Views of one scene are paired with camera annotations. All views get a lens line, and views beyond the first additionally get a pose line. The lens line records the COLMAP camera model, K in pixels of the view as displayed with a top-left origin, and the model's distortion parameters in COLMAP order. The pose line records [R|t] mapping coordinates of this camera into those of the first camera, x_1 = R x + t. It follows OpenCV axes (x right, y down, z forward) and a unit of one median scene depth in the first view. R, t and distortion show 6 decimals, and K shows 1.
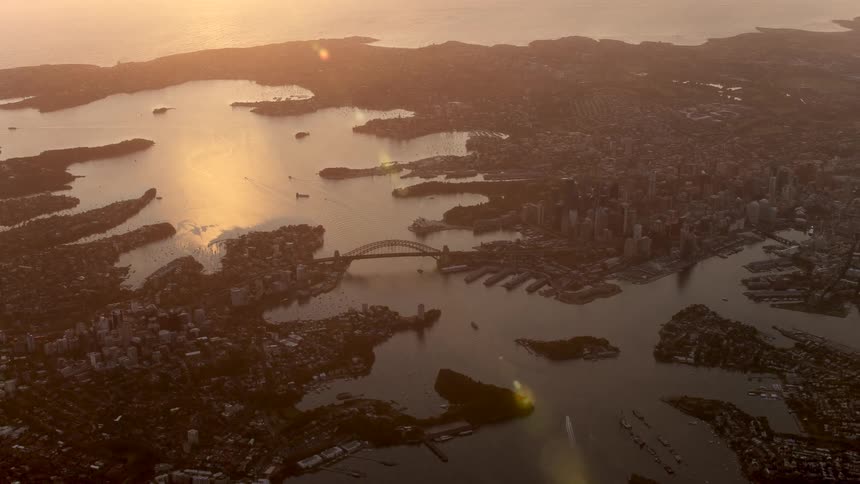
lens RADIAL K [[1117.5, 0, 430.0], [0, 1117.5, 242.0], [0, 0, 1]] dist [-0.266070, 0.352384]
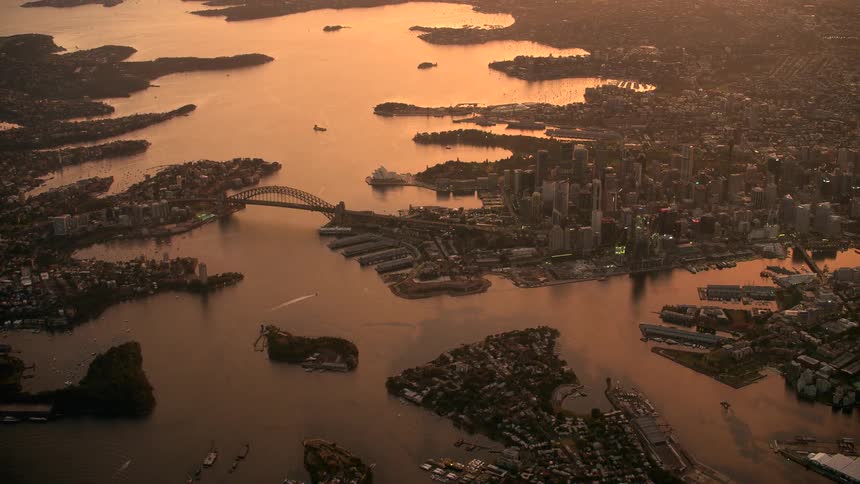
lens RADIAL K [[1117.5, 0, 430.0], [0, 1117.5, 242.0], [0, 0, 1]] dist [-0.266070, 0.352384]
pose [[0.894291, 0.152761, -0.420605, 0.416881], [-0.128623, 0.988013, 0.085361, -0.045825], [0.428603, -0.022238, 0.903219, 0.262472]]
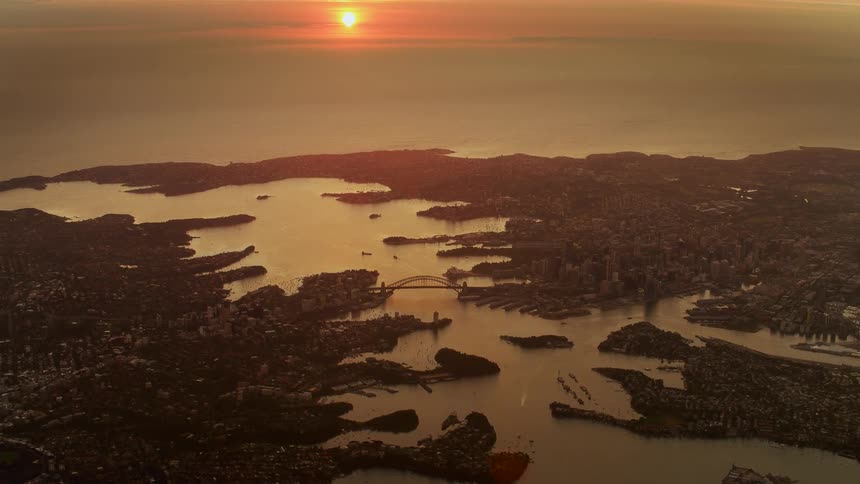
lens RADIAL K [[1117.5, 0, 430.0], [0, 1117.5, 242.0], [0, 0, 1]] dist [-0.266070, 0.352384]
pose [[0.994975, 0.020193, -0.098070, 0.099588], [-0.031695, 0.992605, -0.117179, 0.110556], [0.094978, 0.119698, 0.988257, -0.321477]]
